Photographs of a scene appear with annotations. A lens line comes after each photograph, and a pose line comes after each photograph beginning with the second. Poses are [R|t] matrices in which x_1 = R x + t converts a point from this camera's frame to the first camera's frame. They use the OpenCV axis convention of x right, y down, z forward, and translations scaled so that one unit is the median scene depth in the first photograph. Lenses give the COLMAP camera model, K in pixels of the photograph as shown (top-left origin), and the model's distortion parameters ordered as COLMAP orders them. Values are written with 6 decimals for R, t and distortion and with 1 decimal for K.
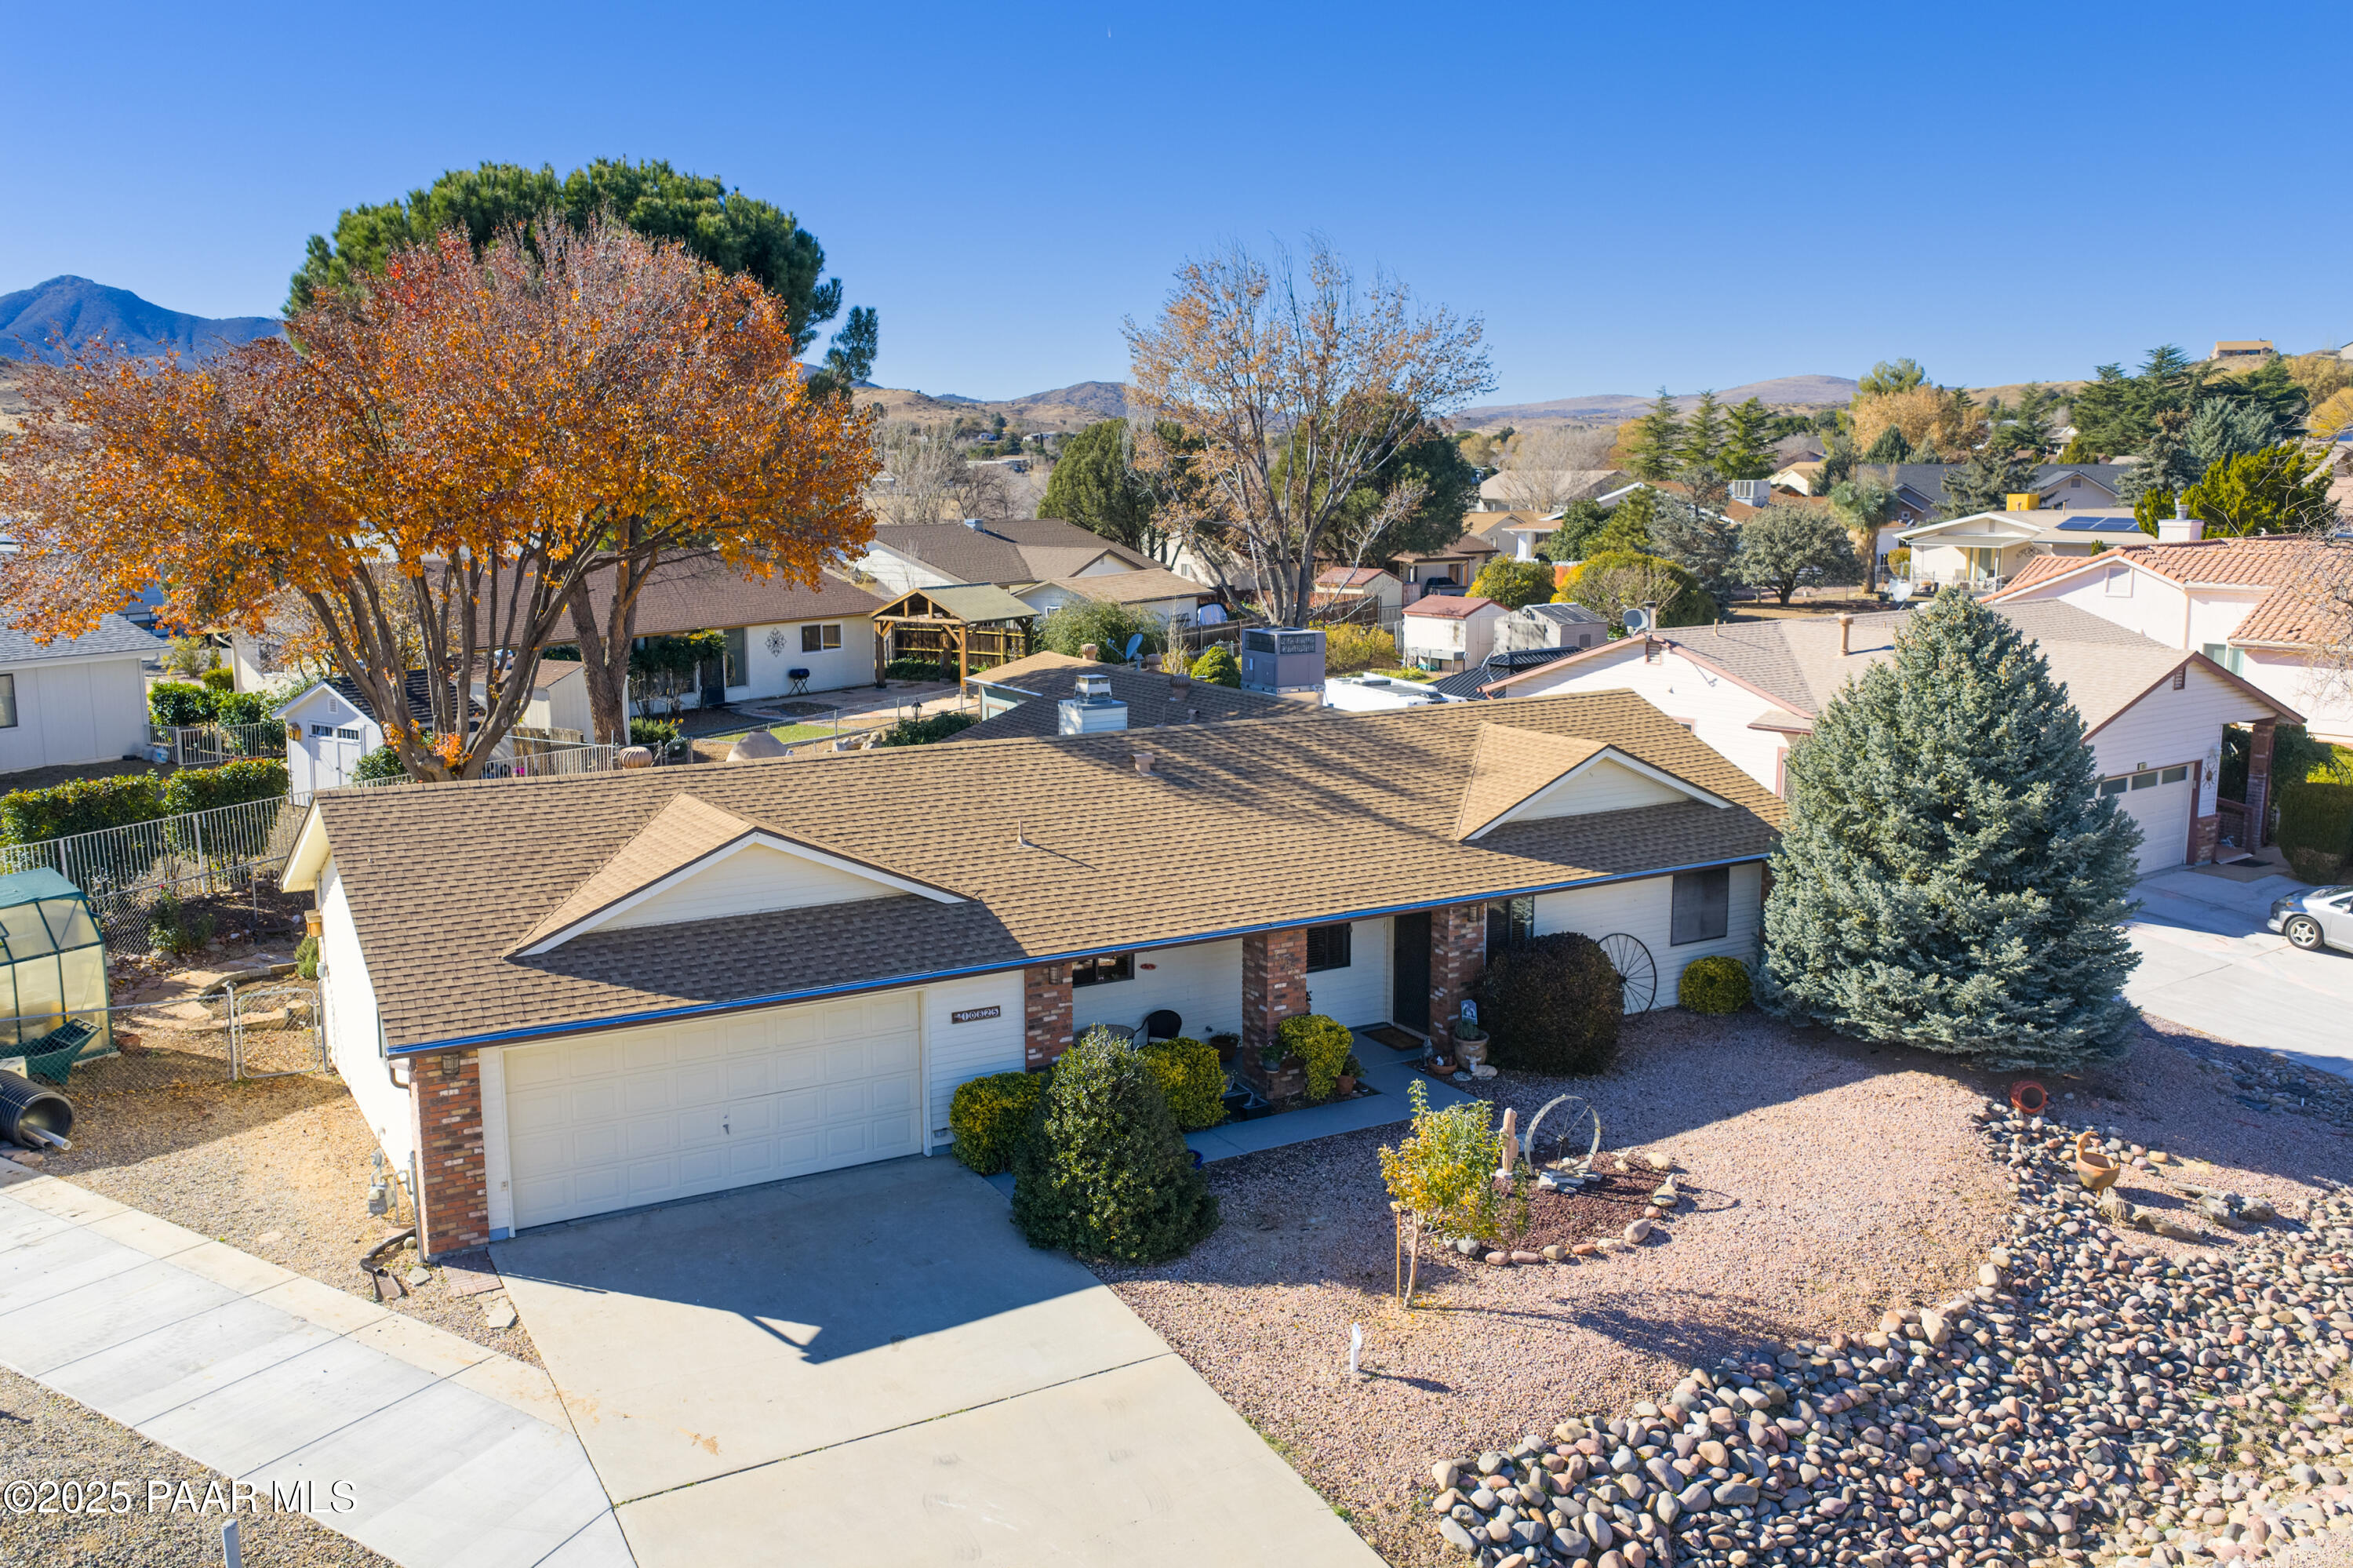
lens RADIAL K [[1930.3, 0, 1175.7], [0, 1930.3, 782.1], [0, 0, 1]] dist [0.011121, -0.011404]
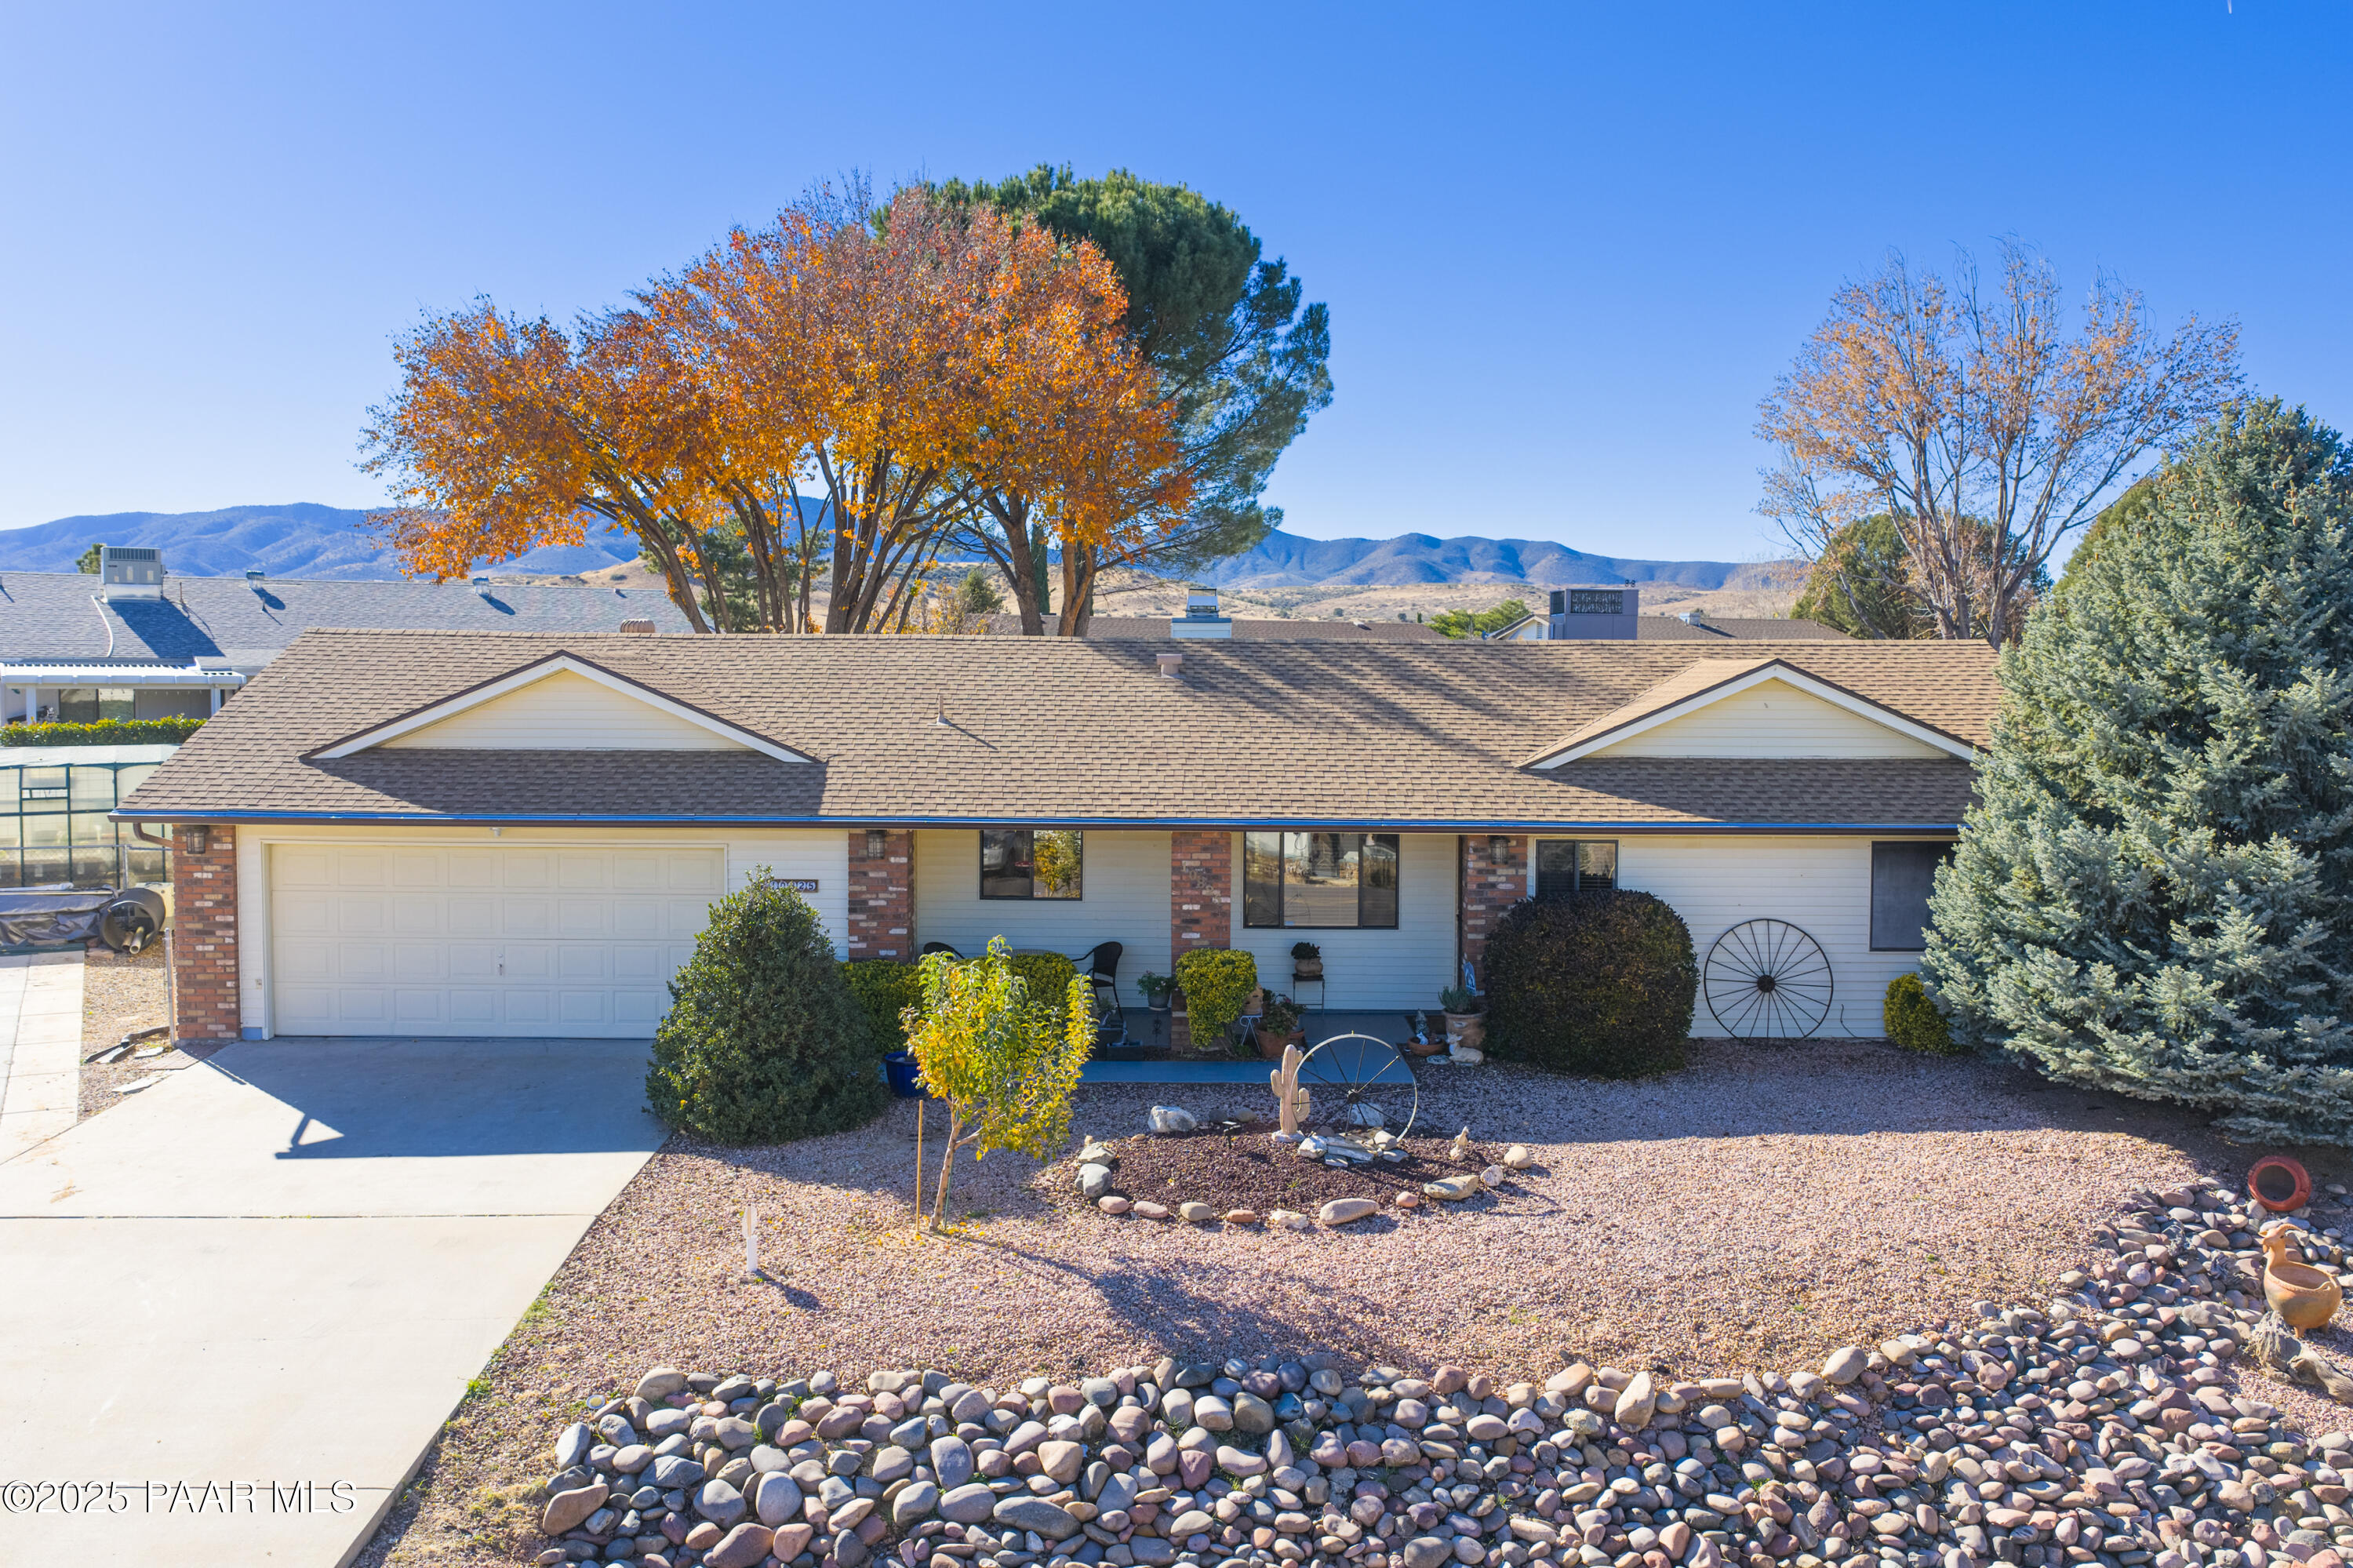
lens RADIAL K [[1930.3, 0, 1176.2], [0, 1930.3, 784.3], [0, 0, 1]] dist [0.011121, -0.011404]
pose [[0.868636, 0.038486, -0.493953, 0.521281], [-0.087850, 0.993145, -0.077107, 0.138233], [0.487599, 0.110372, 0.866063, 0.351841]]
